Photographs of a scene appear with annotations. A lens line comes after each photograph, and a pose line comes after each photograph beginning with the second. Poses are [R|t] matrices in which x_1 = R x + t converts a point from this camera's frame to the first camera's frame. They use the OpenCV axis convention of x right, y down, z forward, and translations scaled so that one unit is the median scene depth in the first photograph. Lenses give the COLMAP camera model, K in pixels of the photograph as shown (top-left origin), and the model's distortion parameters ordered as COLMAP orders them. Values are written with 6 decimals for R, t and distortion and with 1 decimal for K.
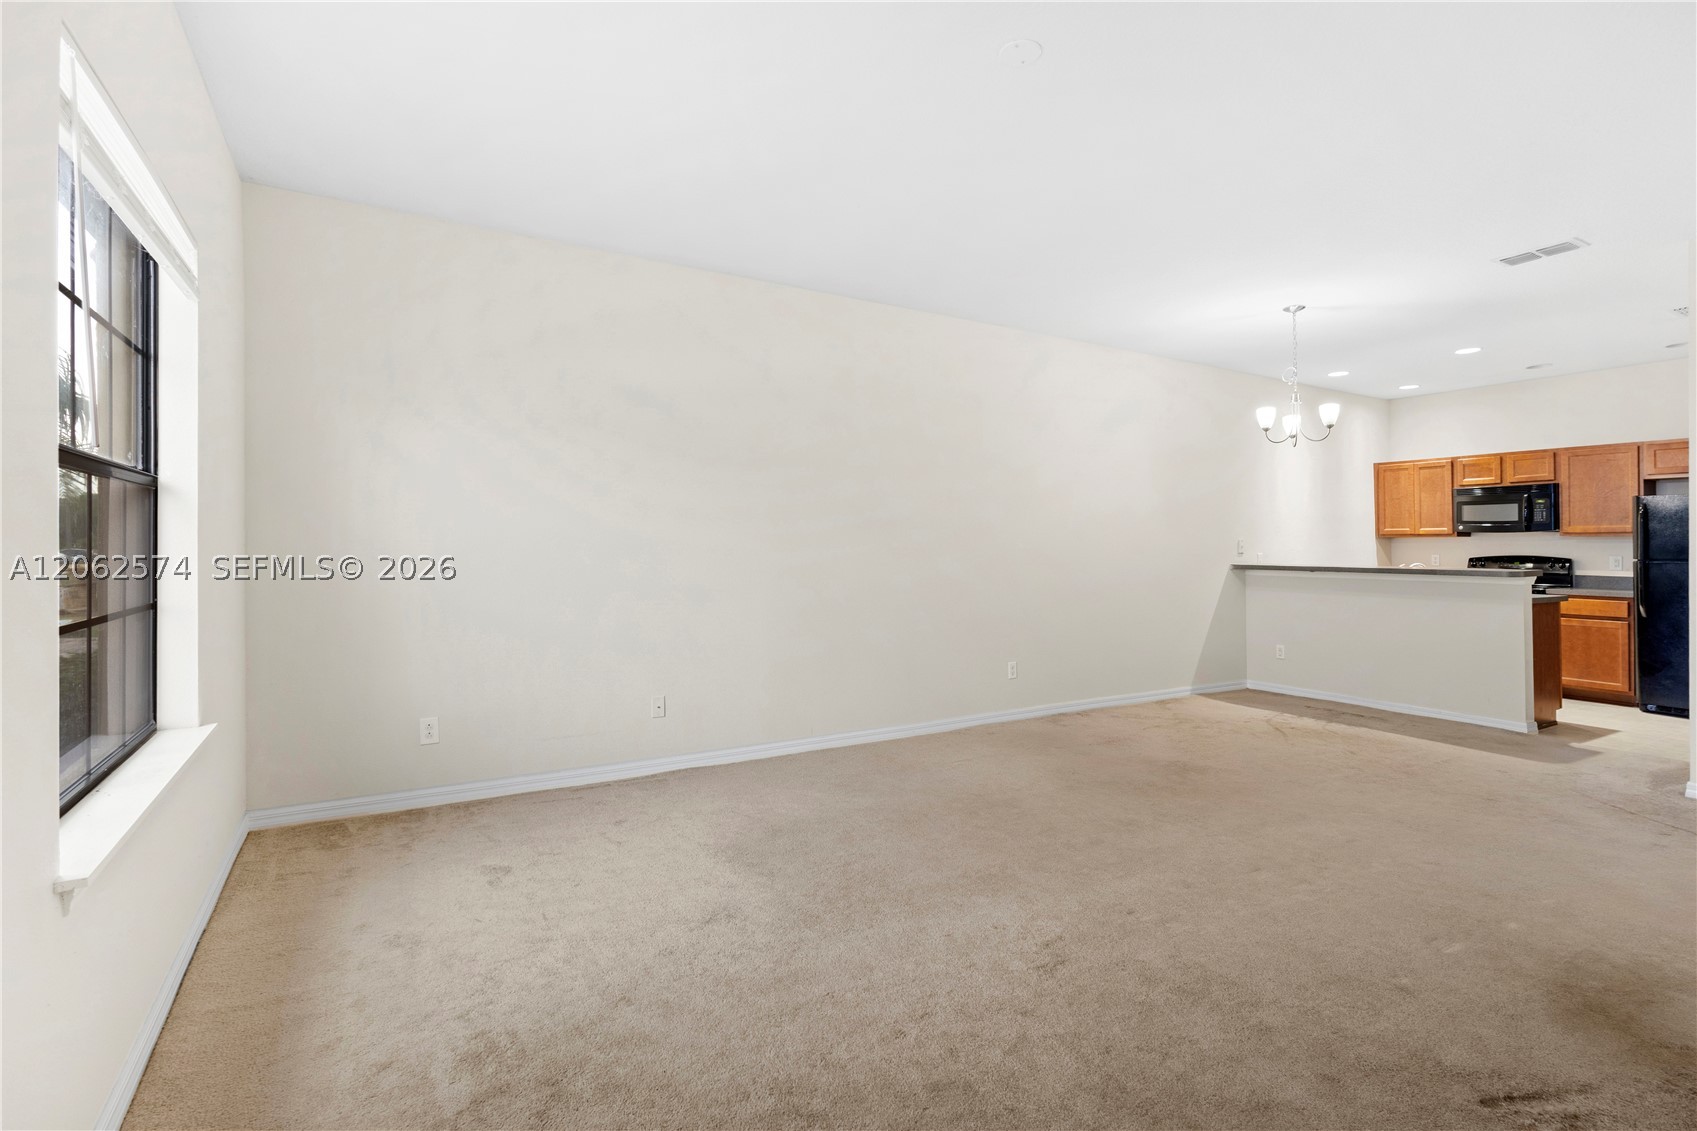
lens RADIAL K [[810.0, 0, 826.8], [0, 810.0, 526.8], [0, 0, 1]] dist [-0.000029, 0.000258]
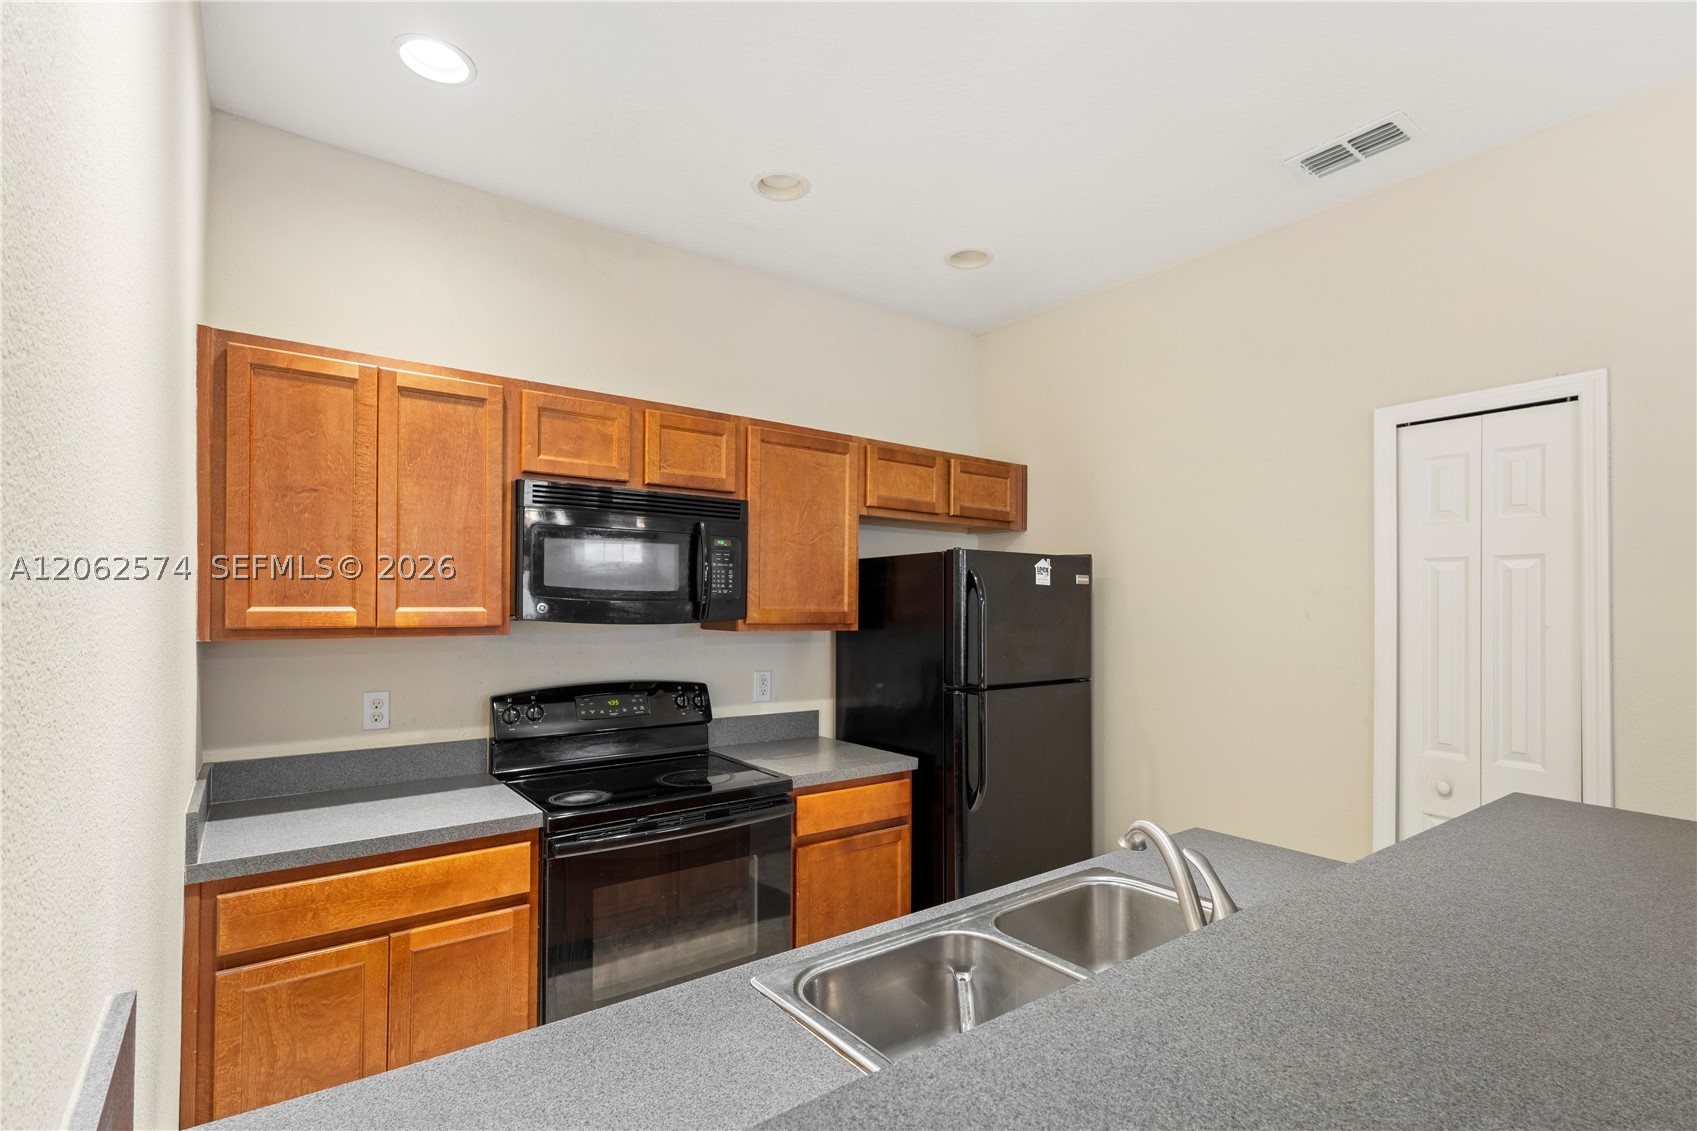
lens RADIAL K [[797.7, 0, 851.1], [0, 797.7, 596.5], [0, 0, 1]] dist [0.003309, 0.000925]
pose [[-0.120075, 0.006977, 0.992740, 0.528277], [-0.030347, 0.999482, -0.010695, -0.004186], [-0.992301, -0.031411, -0.119801, 1.046932]]
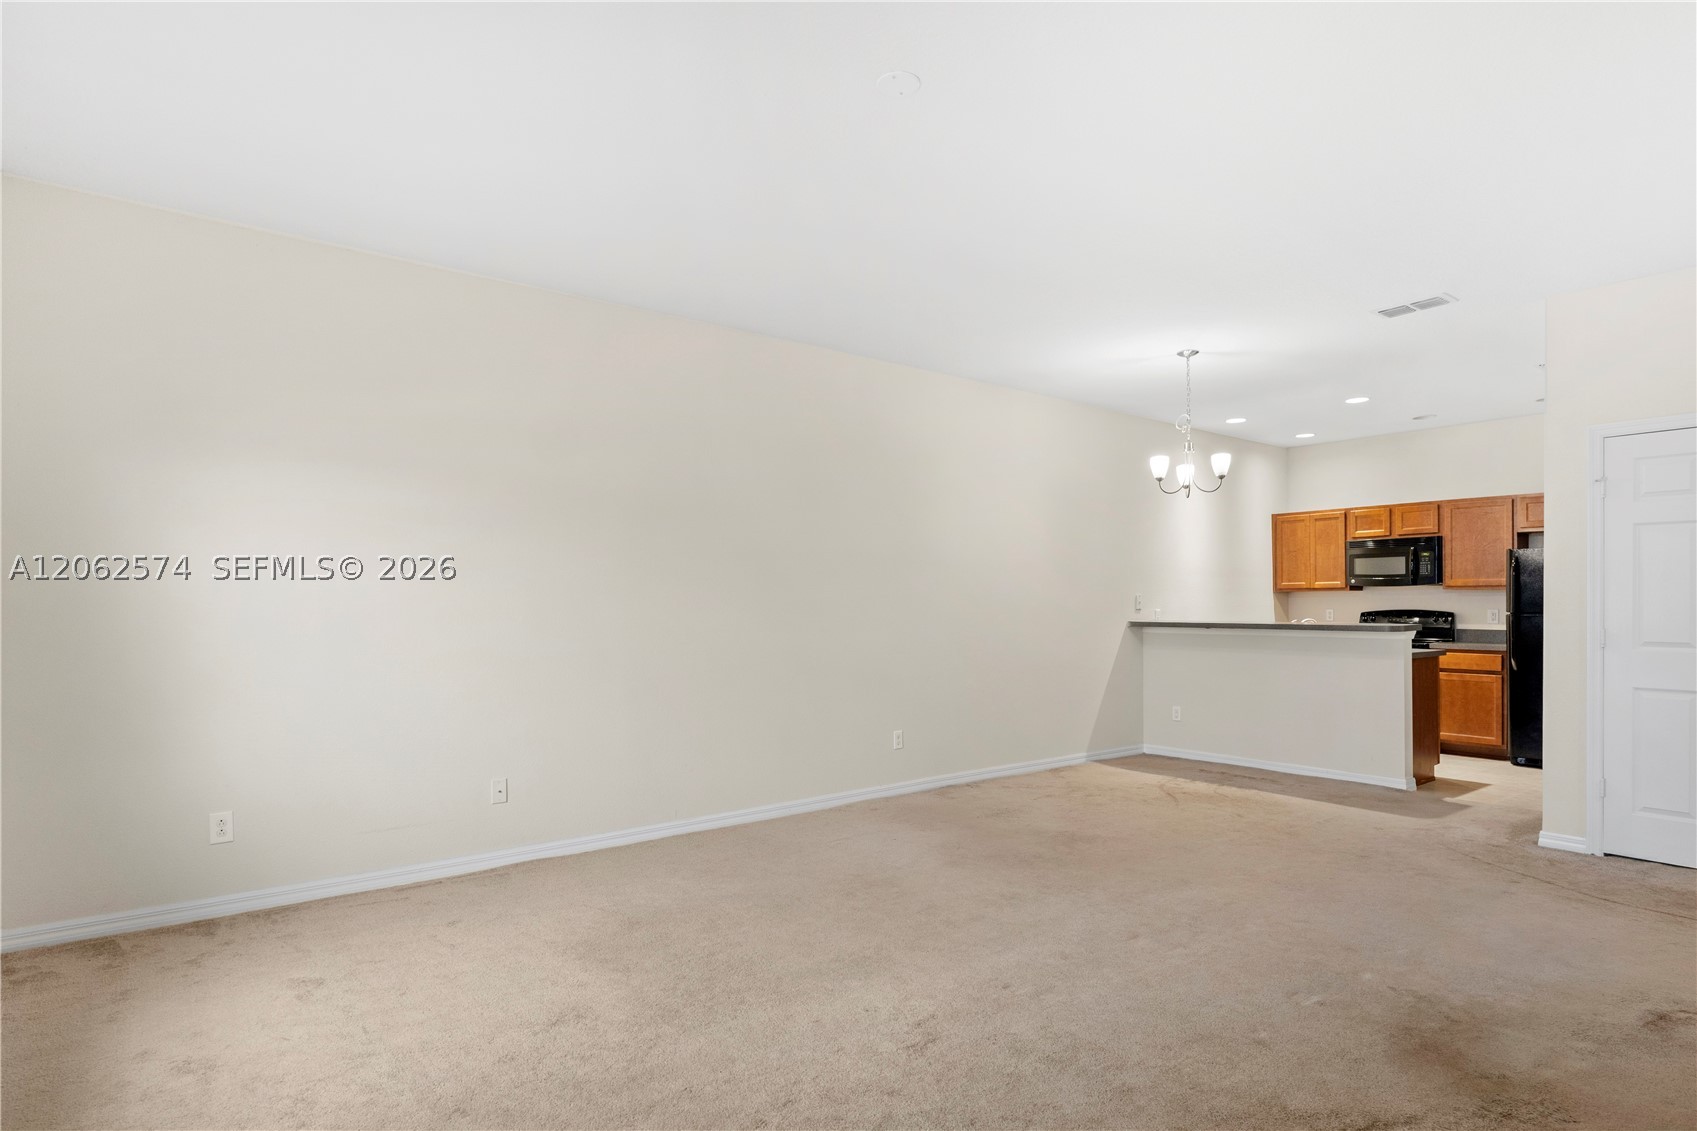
lens RADIAL K [[936.1, 0, 822.6], [0, 936.1, 590.8], [0, 0, 1]] dist [-0.001560, 0.001151]
pose [[0.992030, -0.006668, 0.125824, 0.011825], [0.005294, 0.999923, 0.011251, -0.004251], [-0.125889, -0.010496, 0.991989, -0.038127]]
